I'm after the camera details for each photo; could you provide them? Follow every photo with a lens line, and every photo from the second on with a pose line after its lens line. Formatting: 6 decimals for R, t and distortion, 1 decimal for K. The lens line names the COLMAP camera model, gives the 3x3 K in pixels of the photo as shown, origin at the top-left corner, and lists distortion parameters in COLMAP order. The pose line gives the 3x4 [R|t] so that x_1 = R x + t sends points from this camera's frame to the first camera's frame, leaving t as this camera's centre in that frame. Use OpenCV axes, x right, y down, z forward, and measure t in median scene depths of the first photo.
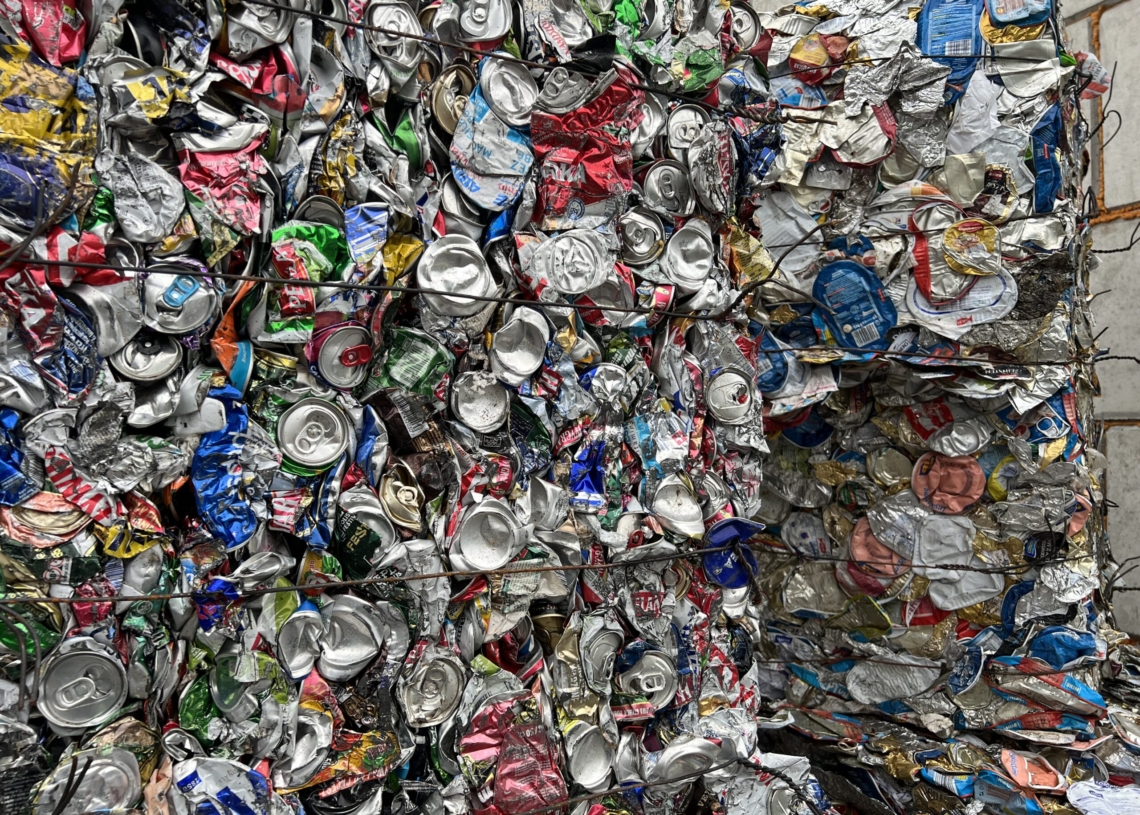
lens RADIAL K [[860.6, 0, 570.0], [0, 860.6, 407.5], [0, 0, 1]] dist [0.102467, -0.126749]
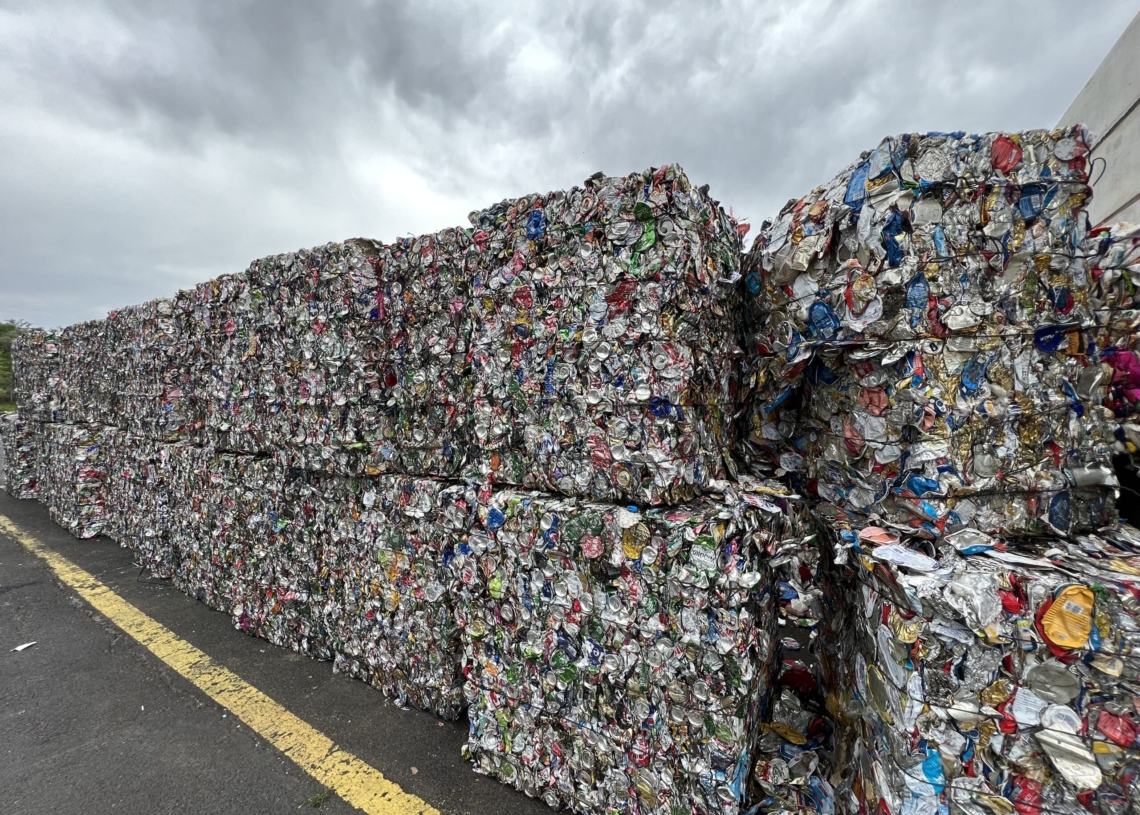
lens RADIAL K [[484.2, 0, 570.0], [0, 484.2, 407.5], [0, 0, 1]] dist [-0.000496, -0.000058]
pose [[0.538596, 0.034956, -0.841839, 1.794172], [-0.003763, 0.999229, 0.039084, 0.106420], [0.842556, -0.017883, 0.538312, -0.395915]]
